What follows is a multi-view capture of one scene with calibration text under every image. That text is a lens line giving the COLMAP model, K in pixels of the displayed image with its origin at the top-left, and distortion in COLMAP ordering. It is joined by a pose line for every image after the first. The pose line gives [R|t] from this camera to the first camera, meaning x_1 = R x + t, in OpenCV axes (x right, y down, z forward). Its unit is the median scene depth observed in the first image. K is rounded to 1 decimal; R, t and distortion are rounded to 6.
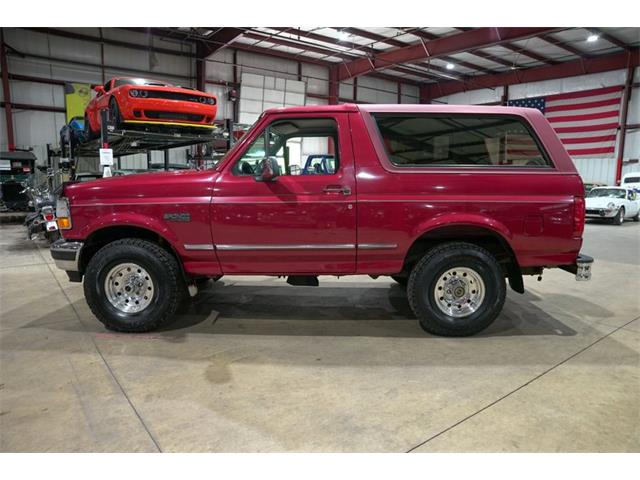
lens RADIAL K [[438.6, 0, 321.2], [0, 438.6, 238.7], [0, 0, 1]] dist [-0.131531, 0.103821]
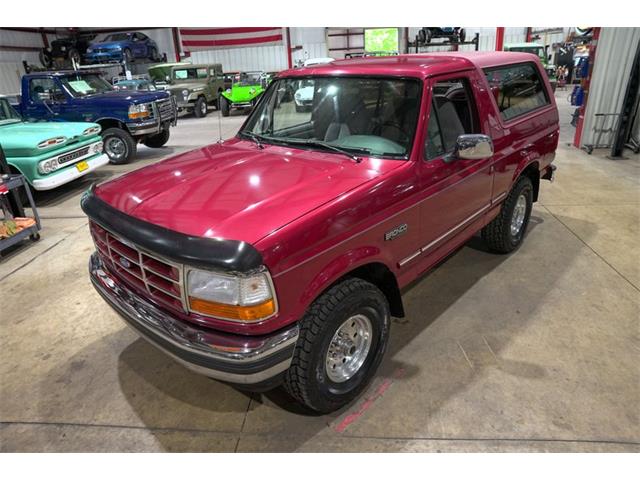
lens RADIAL K [[438.6, 0, 321.2], [0, 438.6, 238.7], [0, 0, 1]] dist [-0.131531, 0.103821]
pose [[0.671980, -0.335817, 0.660053, -0.336584], [0.160494, 0.936133, 0.312885, -0.108375], [-0.722969, -0.104318, 0.682959, 0.211073]]
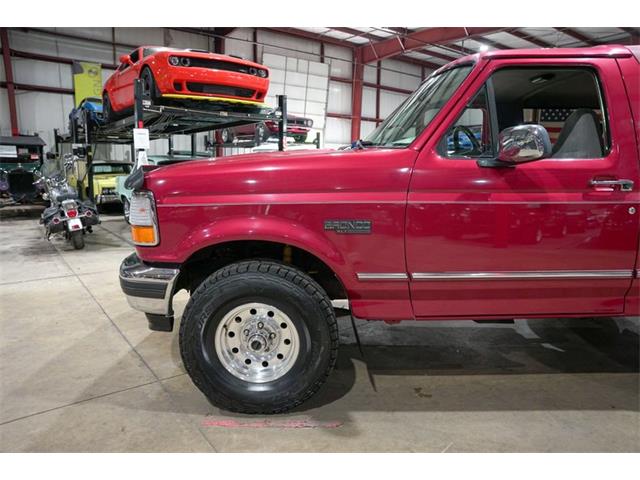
lens RADIAL K [[438.6, 0, 321.2], [0, 438.6, 238.7], [0, 0, 1]] dist [-0.131531, 0.103821]
pose [[0.999995, -0.000836, 0.003128, -0.135593], [0.000764, 0.999733, 0.023106, -0.017104], [-0.003147, -0.023104, 0.999728, 0.148767]]
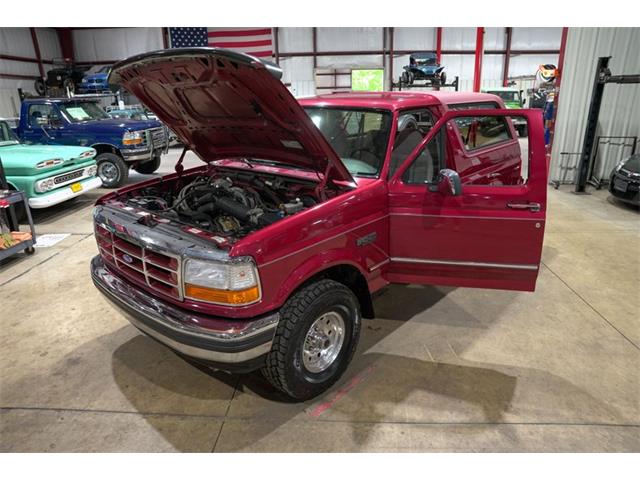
lens RADIAL K [[433.2, 0, 326.9], [0, 433.2, 240.9], [0, 0, 1]] dist [-0.128175, 0.093857]
pose [[0.643851, -0.276767, 0.713342, -0.364166], [0.131855, 0.958475, 0.252865, -0.100661], [-0.753705, -0.068750, 0.653608, 0.181698]]
